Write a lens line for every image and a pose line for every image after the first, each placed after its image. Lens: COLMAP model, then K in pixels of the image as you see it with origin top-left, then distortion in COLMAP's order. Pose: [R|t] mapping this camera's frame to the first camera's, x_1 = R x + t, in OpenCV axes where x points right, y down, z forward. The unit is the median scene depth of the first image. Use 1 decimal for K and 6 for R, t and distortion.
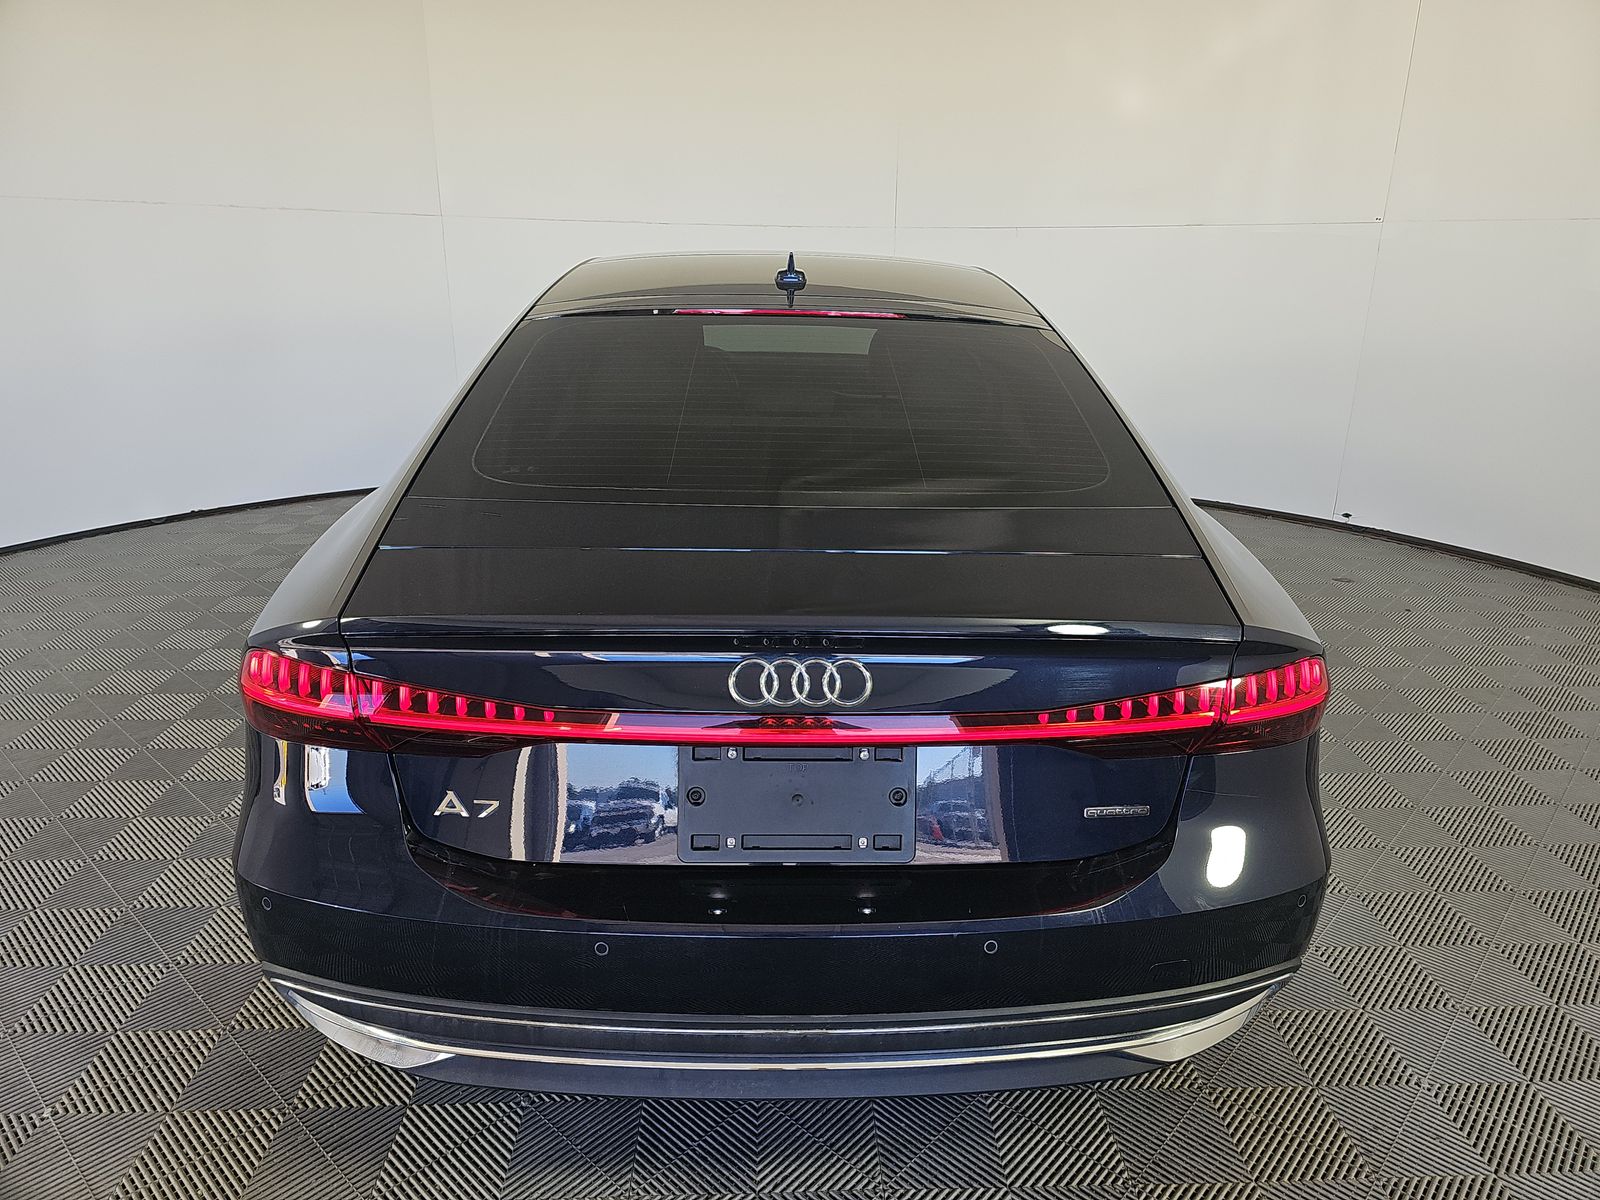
lens RADIAL K [[1073.9, 0, 826.9], [0, 1073.9, 584.5], [0, 0, 1]] dist [-0.001508, -0.010971]
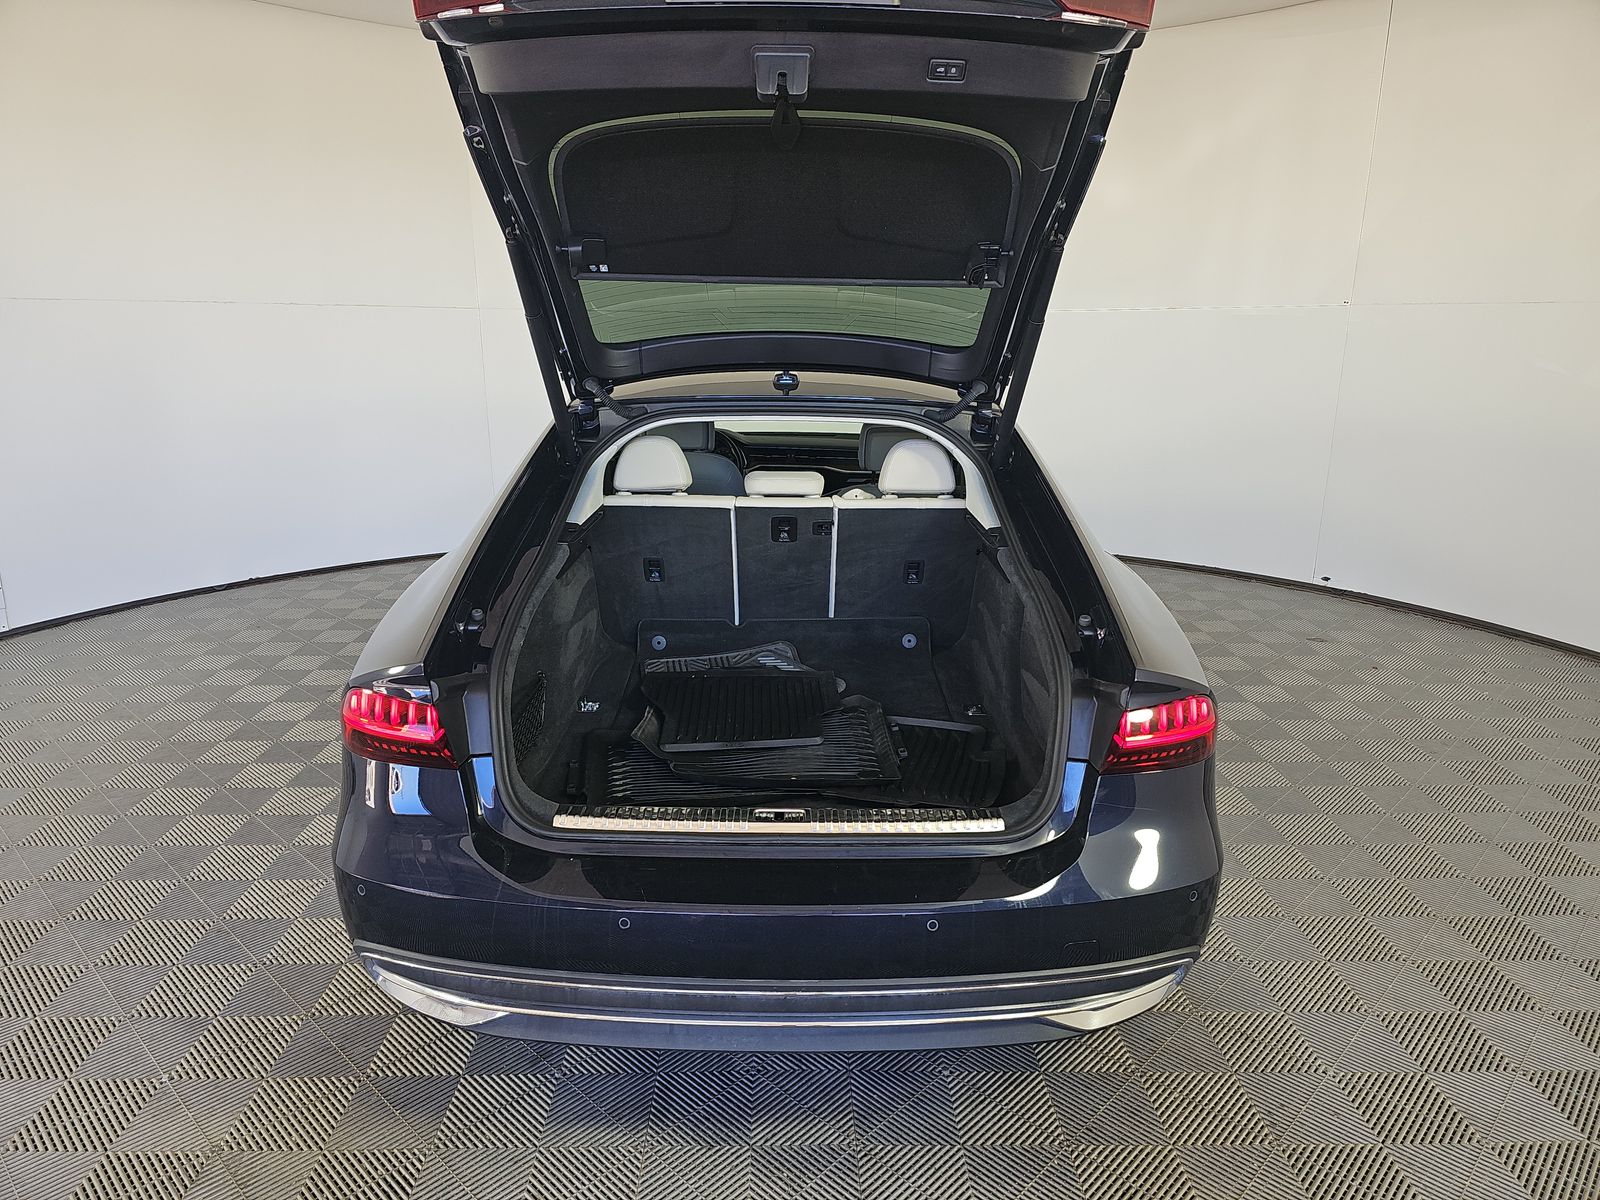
lens RADIAL K [[1073.9, 0, 798.9], [0, 1073.9, 604.4], [0, 0, 1]] dist [-0.001508, -0.010971]
pose [[0.999108, -0.002463, -0.042157, 0.038240], [0.000704, 0.999130, -0.041696, 0.011792], [0.042223, 0.041629, 0.998241, -0.206985]]
